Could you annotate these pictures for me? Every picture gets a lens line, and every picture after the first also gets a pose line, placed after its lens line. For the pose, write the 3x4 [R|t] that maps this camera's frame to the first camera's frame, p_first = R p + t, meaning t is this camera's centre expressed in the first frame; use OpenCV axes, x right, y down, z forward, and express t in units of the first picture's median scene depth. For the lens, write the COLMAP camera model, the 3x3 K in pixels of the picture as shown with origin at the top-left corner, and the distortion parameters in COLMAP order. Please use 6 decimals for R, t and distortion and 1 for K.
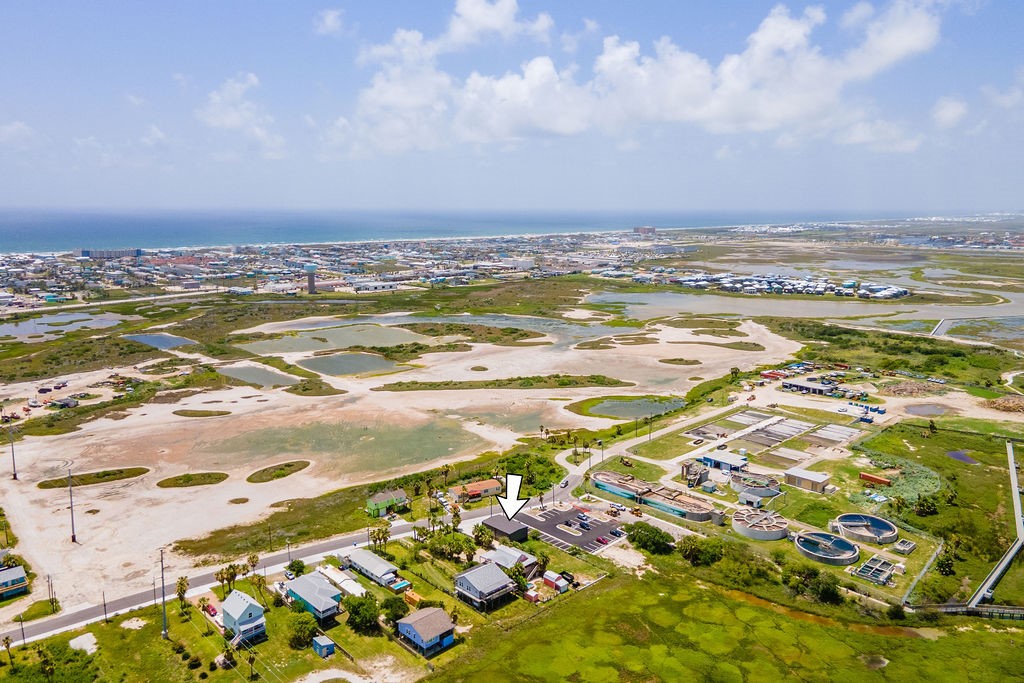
lens RADIAL K [[726.7, 0, 512.0], [0, 726.7, 341.5], [0, 0, 1]] dist [0.043719, -0.000131]
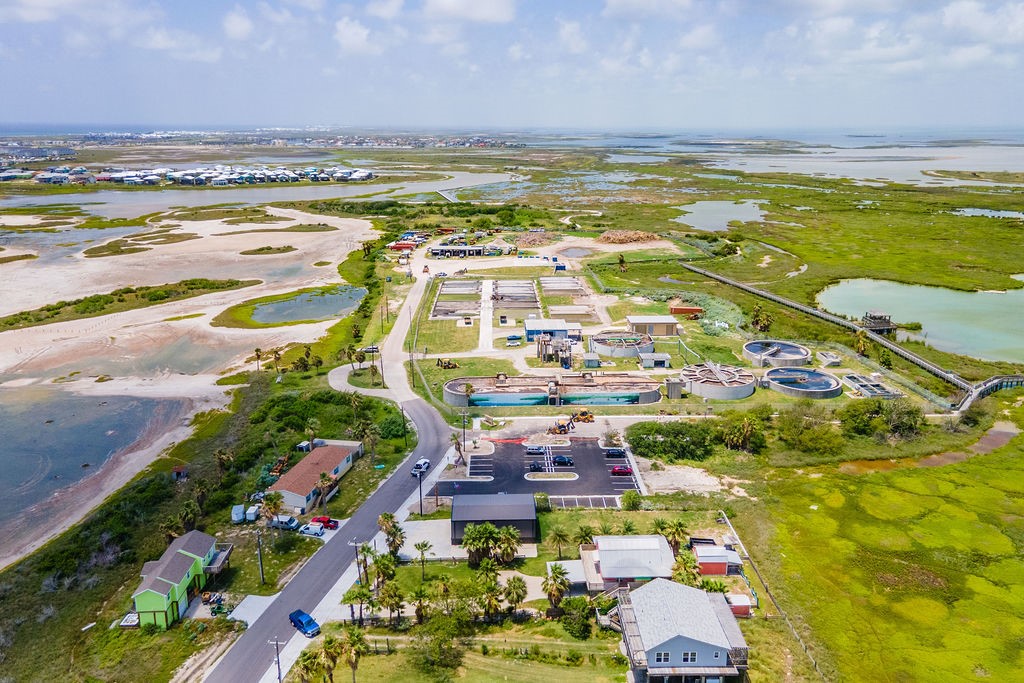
lens RADIAL K [[726.7, 0, 512.0], [0, 726.7, 341.5], [0, 0, 1]] dist [0.043719, -0.000131]
pose [[0.683213, -0.216508, 0.697384, -0.252112], [0.135933, 0.976050, 0.169851, 0.043090], [-0.717455, -0.021246, 0.696281, 0.498264]]
